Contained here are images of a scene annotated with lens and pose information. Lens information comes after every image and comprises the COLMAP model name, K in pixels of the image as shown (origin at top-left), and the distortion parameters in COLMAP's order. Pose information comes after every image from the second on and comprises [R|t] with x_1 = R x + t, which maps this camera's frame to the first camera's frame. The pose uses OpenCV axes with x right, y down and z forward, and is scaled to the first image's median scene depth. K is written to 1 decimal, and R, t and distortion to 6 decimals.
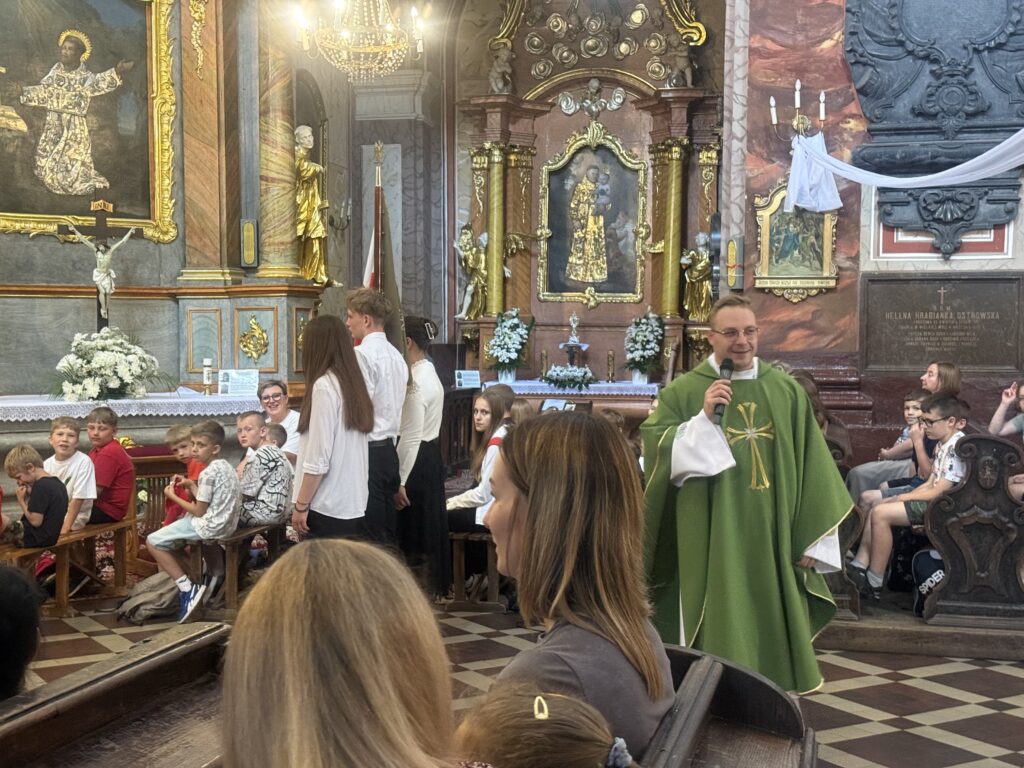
lens RADIAL K [[1469.1, 0, 512.0], [0, 1469.1, 384.0], [0, 0, 1]] dist [0.197457, -0.351213]
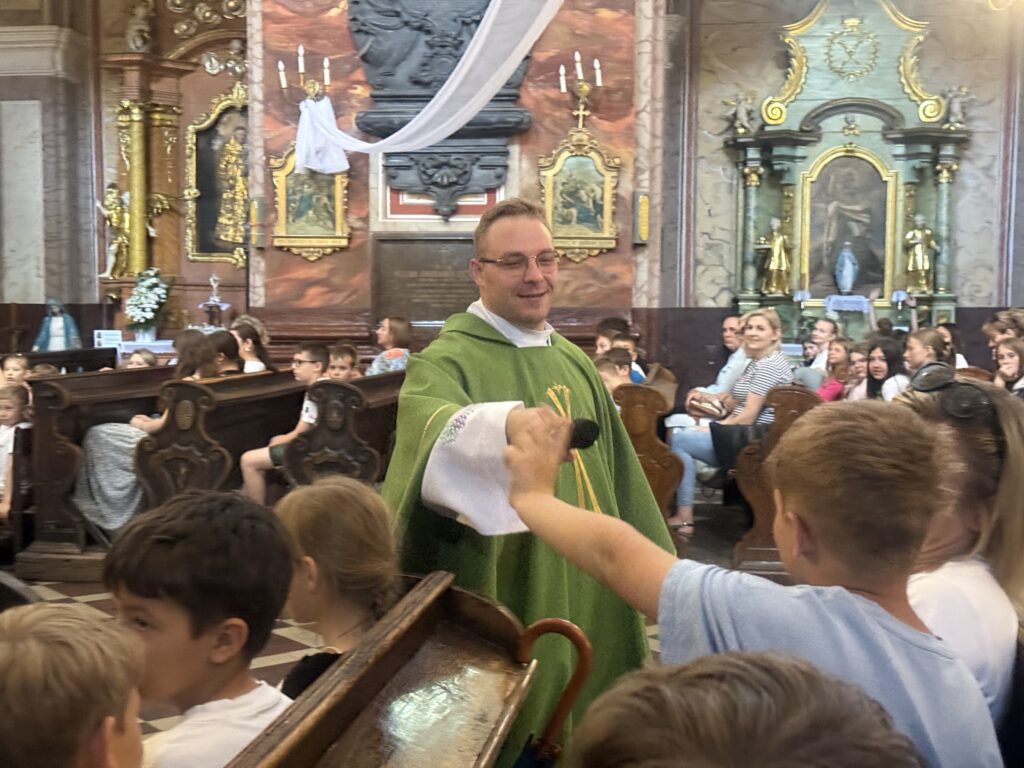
lens RADIAL K [[1469.1, 0, 512.0], [0, 1469.1, 384.0], [0, 0, 1]] dist [0.197457, -0.351213]
pose [[0.994367, -0.007456, 0.105726, 0.220798], [0.005015, 0.999715, 0.023332, 0.008174], [-0.105869, -0.022670, 0.994122, -0.051418]]
